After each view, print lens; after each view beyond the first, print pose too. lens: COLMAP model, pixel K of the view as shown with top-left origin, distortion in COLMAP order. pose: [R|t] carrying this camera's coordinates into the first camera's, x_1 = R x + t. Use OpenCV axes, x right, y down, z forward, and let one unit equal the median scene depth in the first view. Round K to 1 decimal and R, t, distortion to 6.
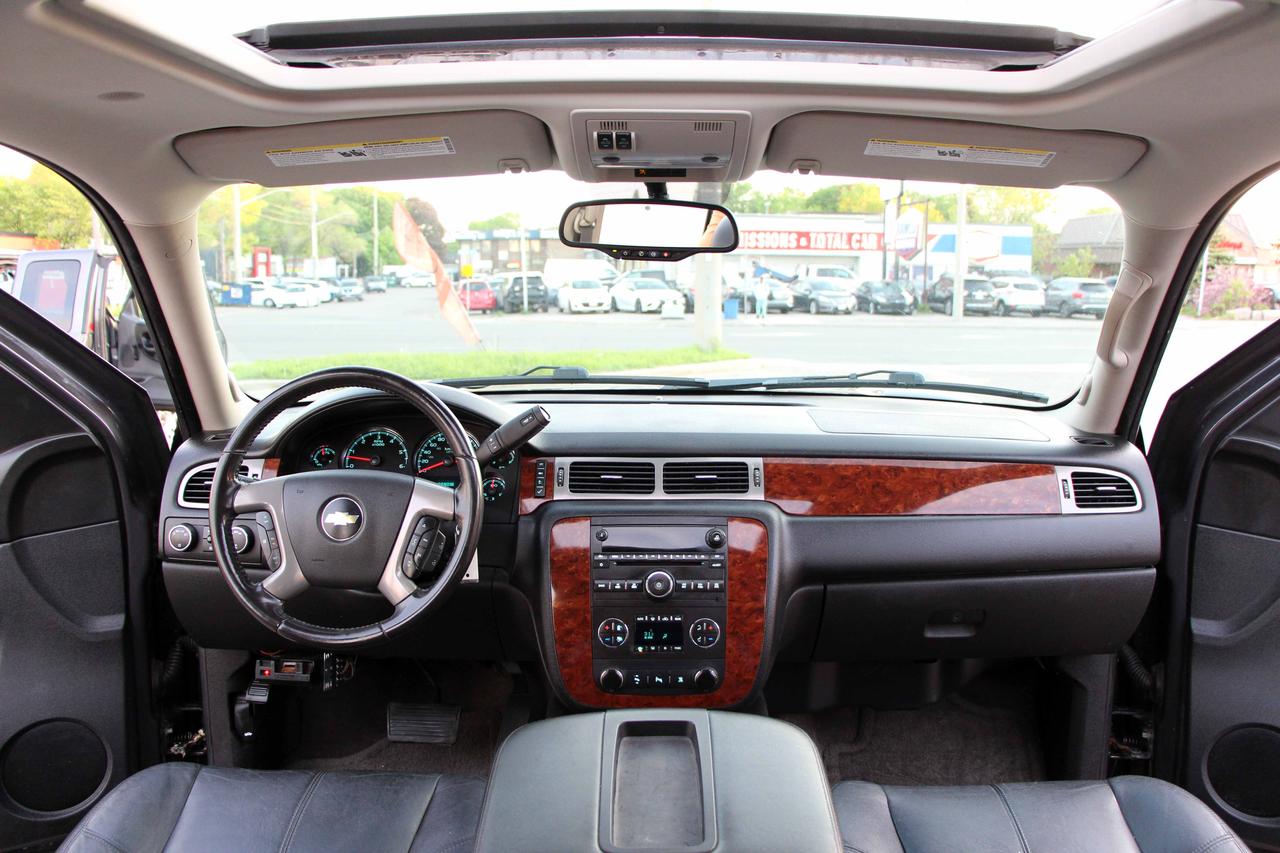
lens RADIAL K [[1067.2, 0, 644.0], [0, 1067.2, 448.9], [0, 0, 1]] dist [-0.195783, 0.211602]
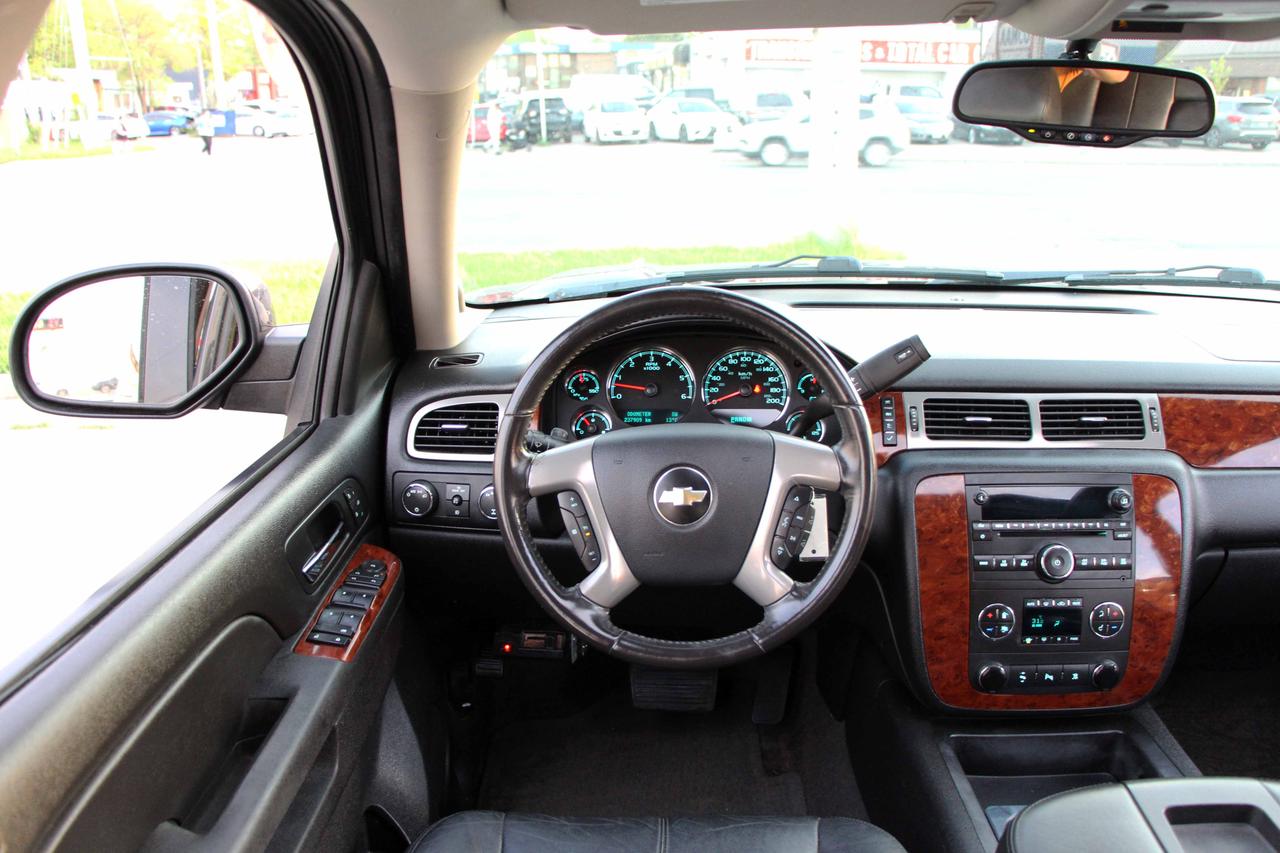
lens RADIAL K [[1053.3, 0, 644.7], [0, 1053.3, 443.2], [0, 0, 1]] dist [-0.179524, 0.161494]
pose [[0.999955, -0.001892, -0.009338, -0.282706], [0.003303, 0.988154, 0.153431, -0.077770], [0.008937, -0.153455, 0.988115, 0.248668]]
